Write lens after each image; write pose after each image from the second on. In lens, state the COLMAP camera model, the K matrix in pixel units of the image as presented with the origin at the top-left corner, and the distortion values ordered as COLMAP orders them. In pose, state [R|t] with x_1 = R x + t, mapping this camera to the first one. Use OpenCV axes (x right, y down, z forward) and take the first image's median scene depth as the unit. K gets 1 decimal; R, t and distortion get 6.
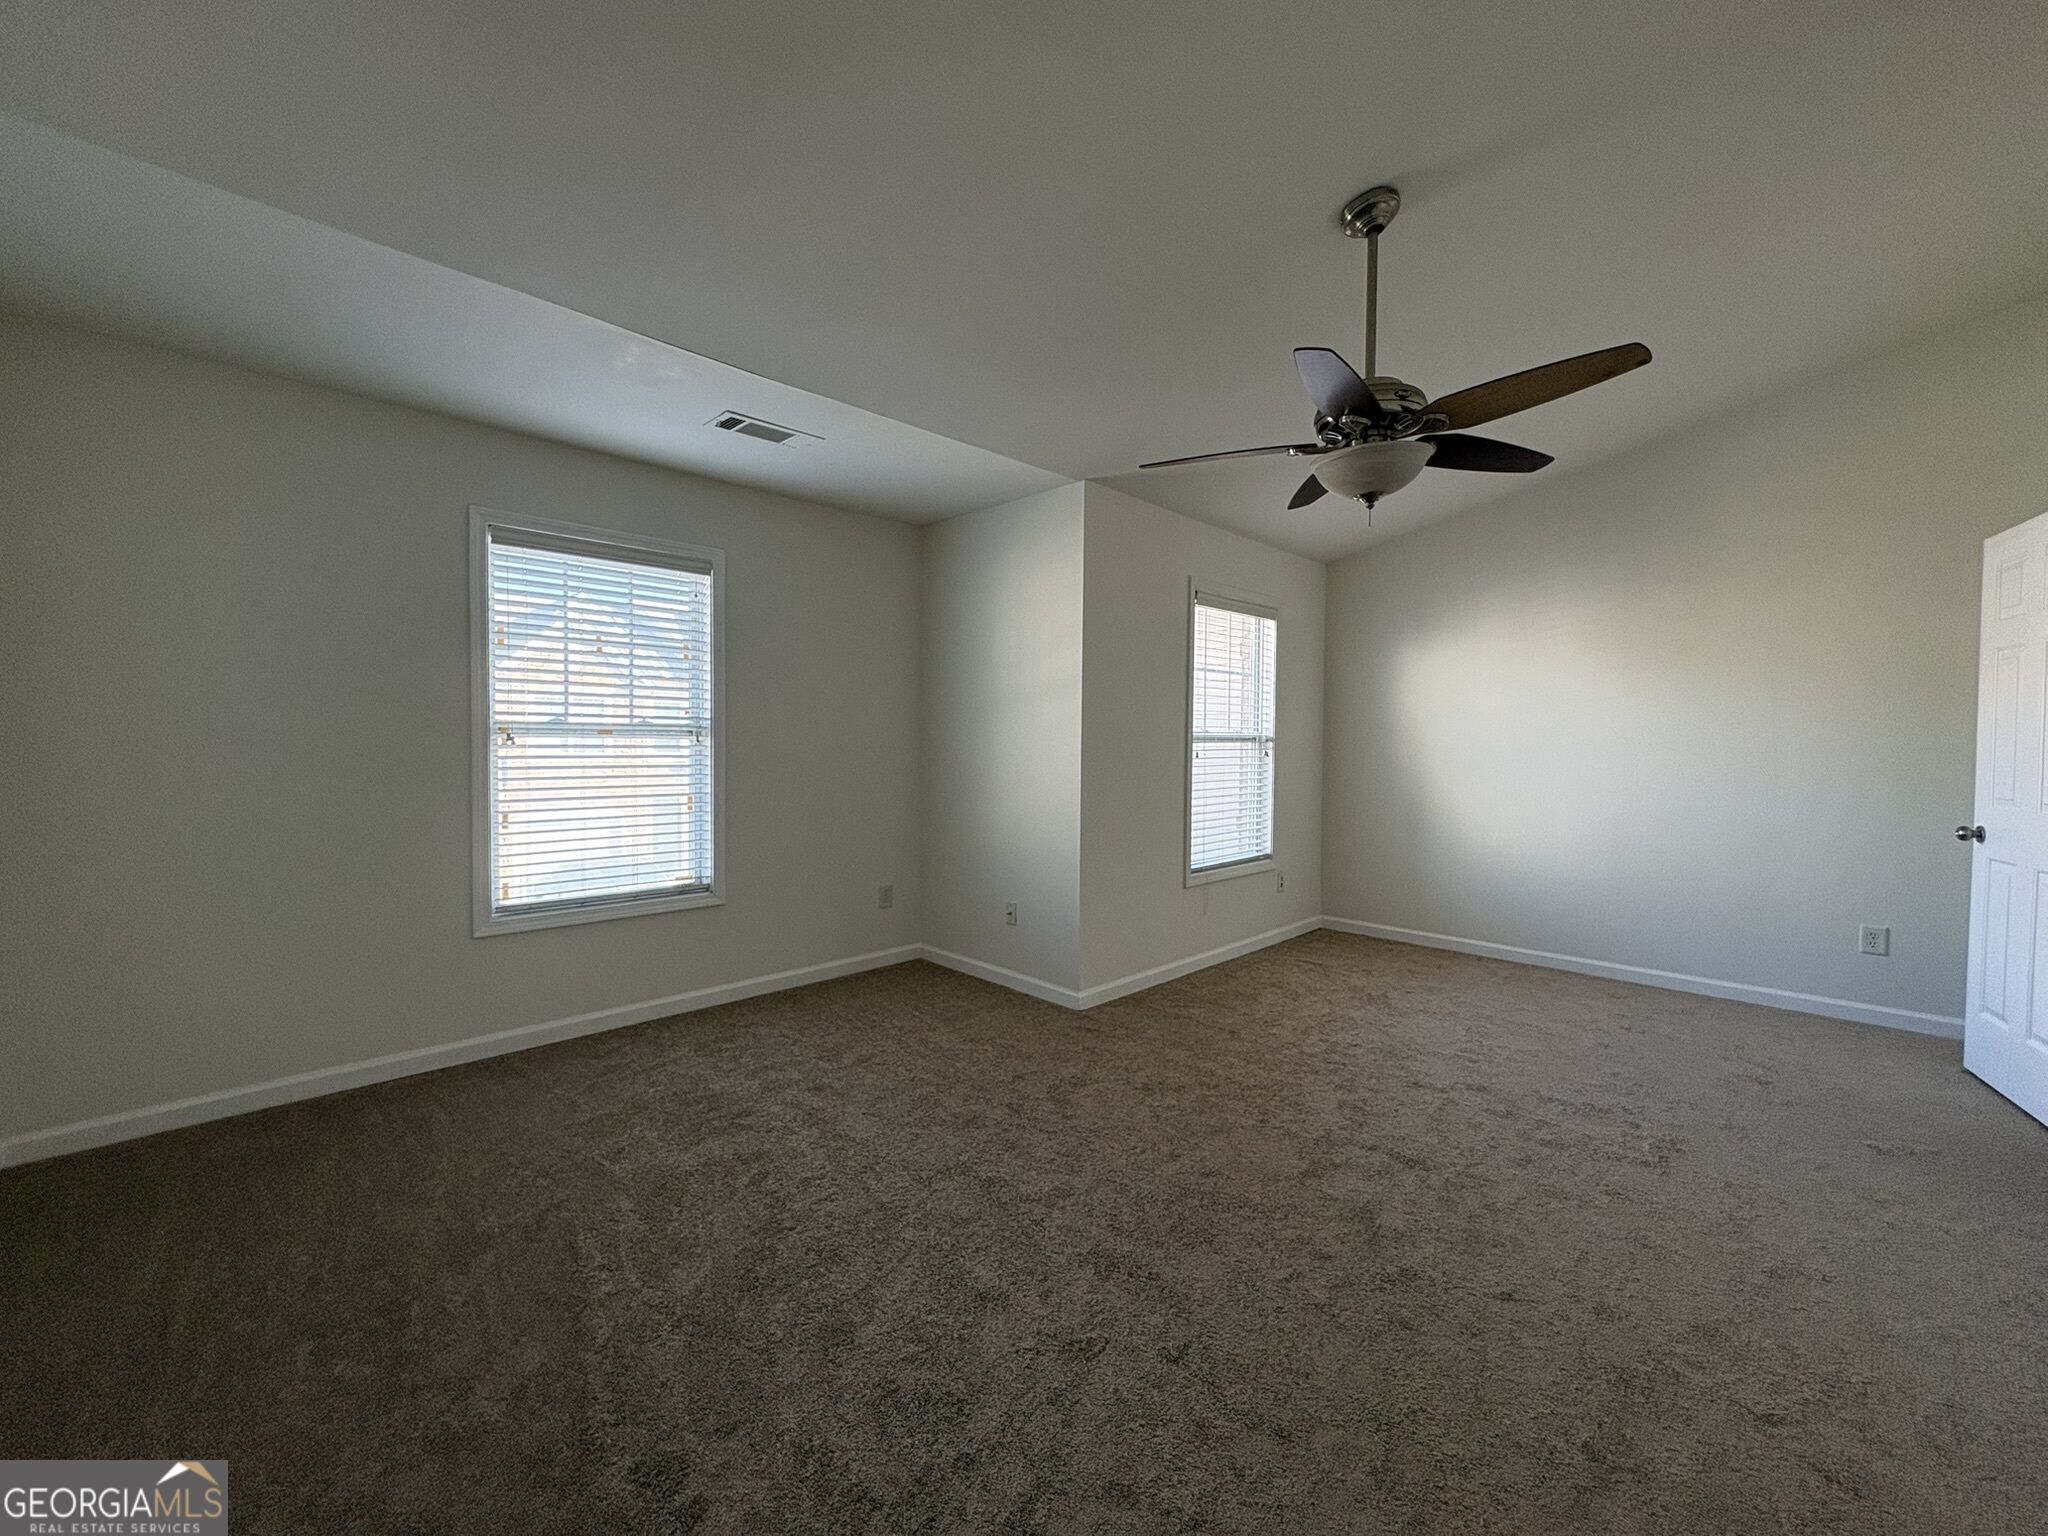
lens RADIAL K [[823.6, 0, 1022.6], [0, 823.6, 761.1], [0, 0, 1]] dist [0.000572, 0.000009]
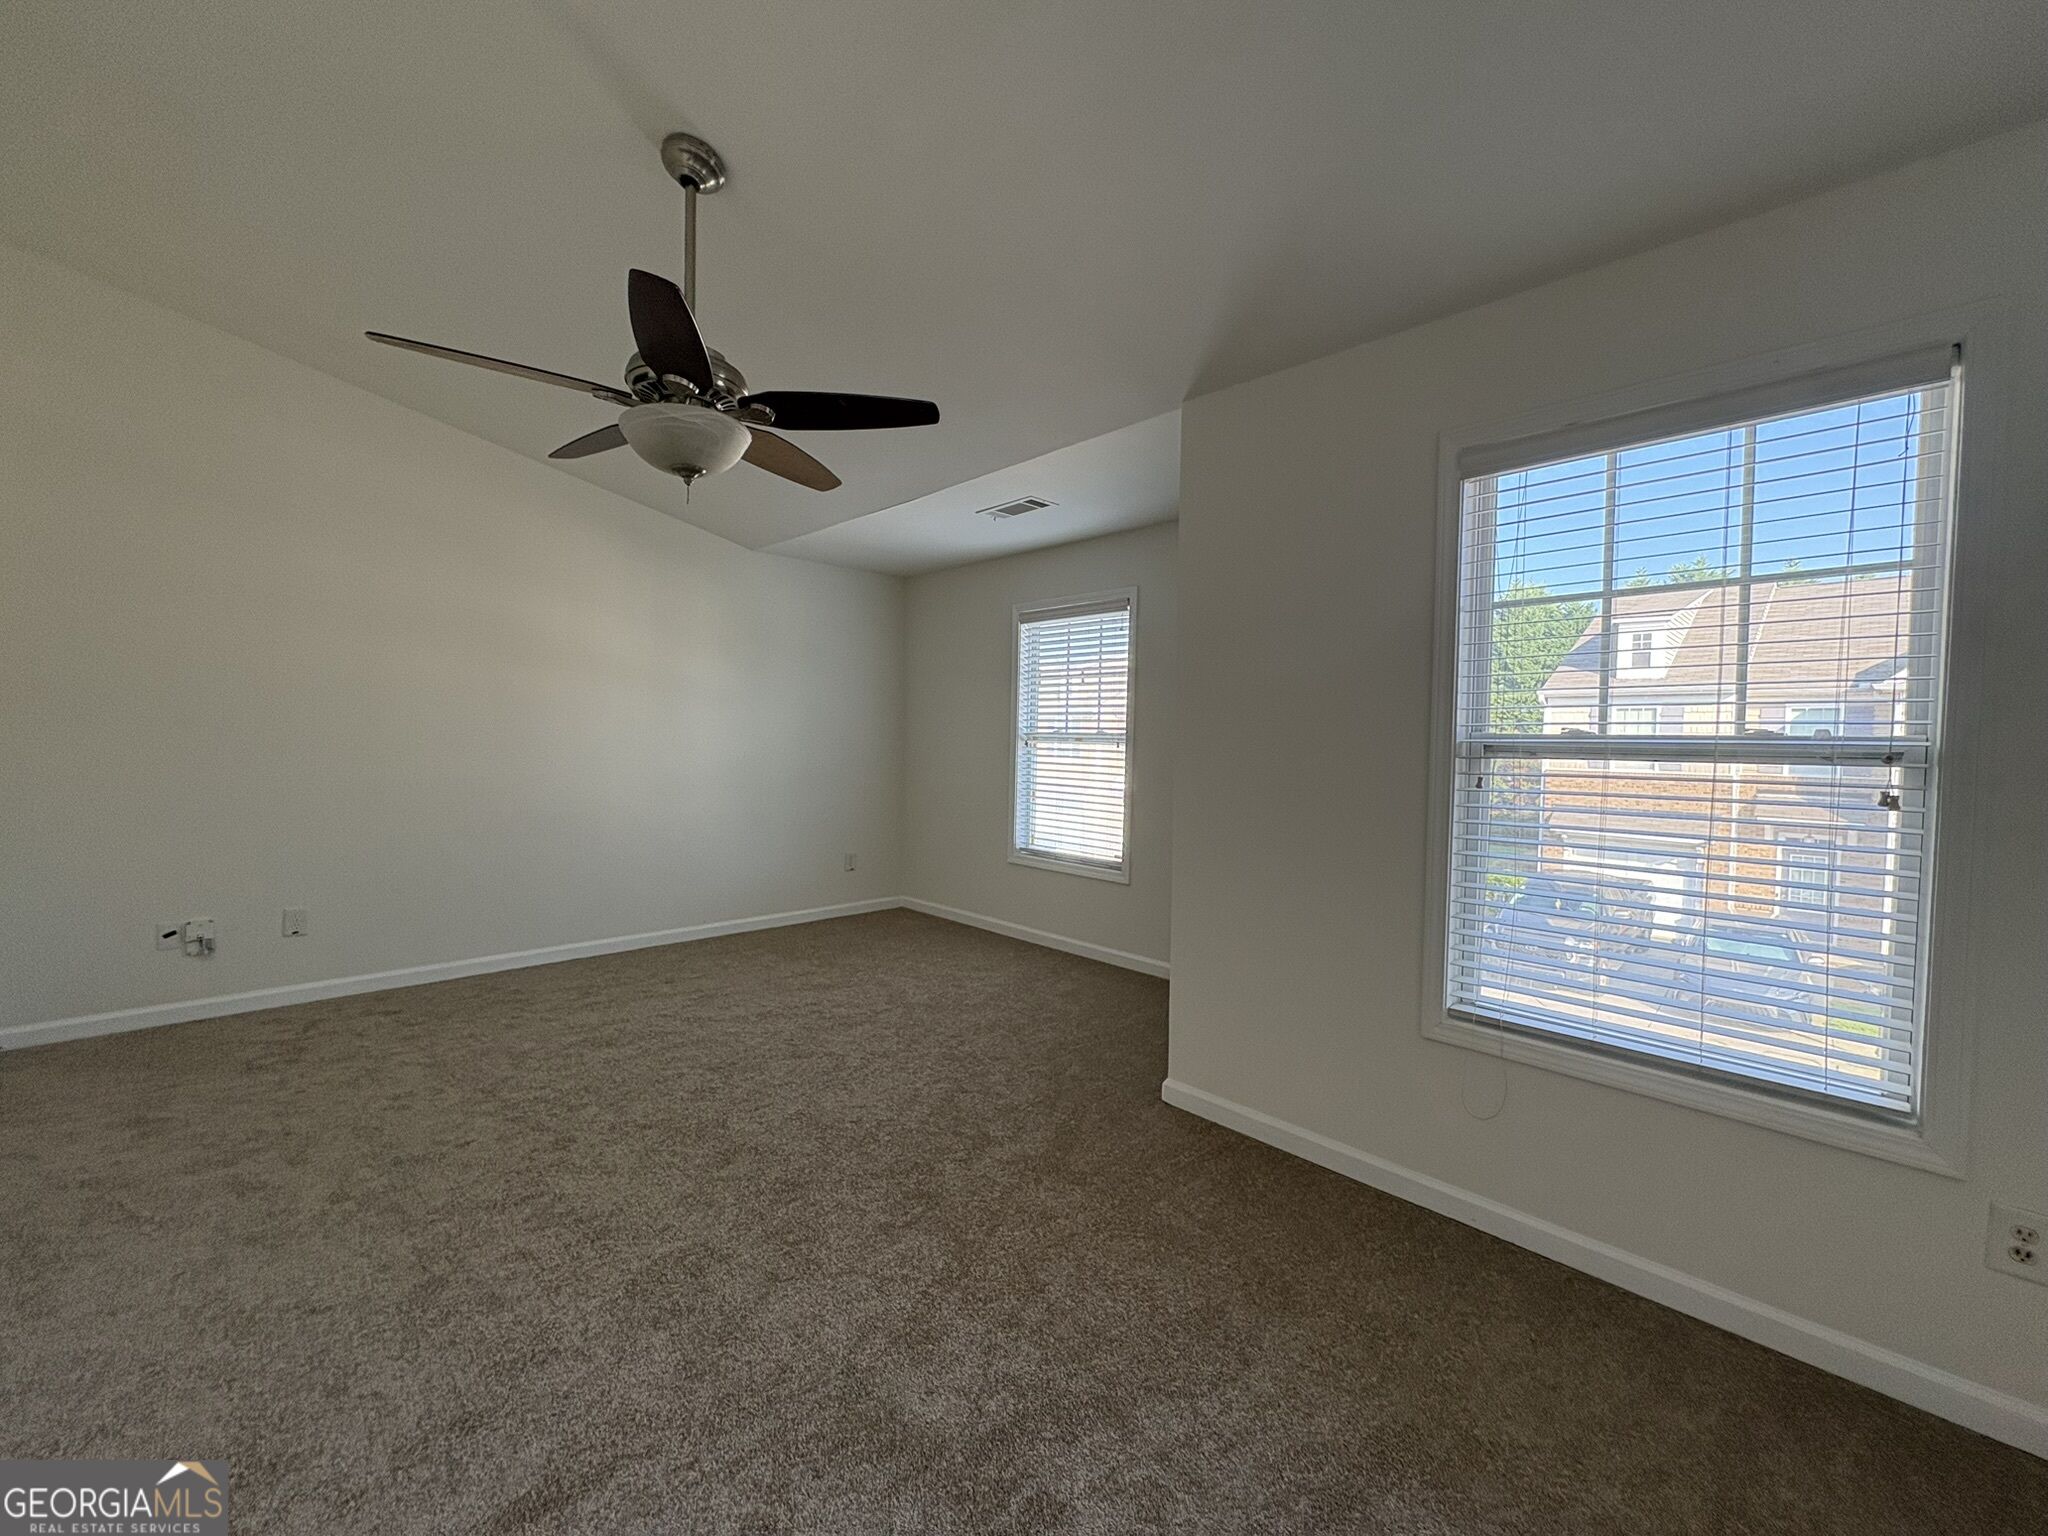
lens RADIAL K [[823.6, 0, 1022.6], [0, 823.6, 761.1], [0, 0, 1]] dist [0.000572, 0.000009]
pose [[-0.020911, 0.010991, -0.999721, 0.845803], [-0.061861, 0.998009, 0.012266, -0.009870], [0.997866, 0.062100, -0.020189, 0.889998]]
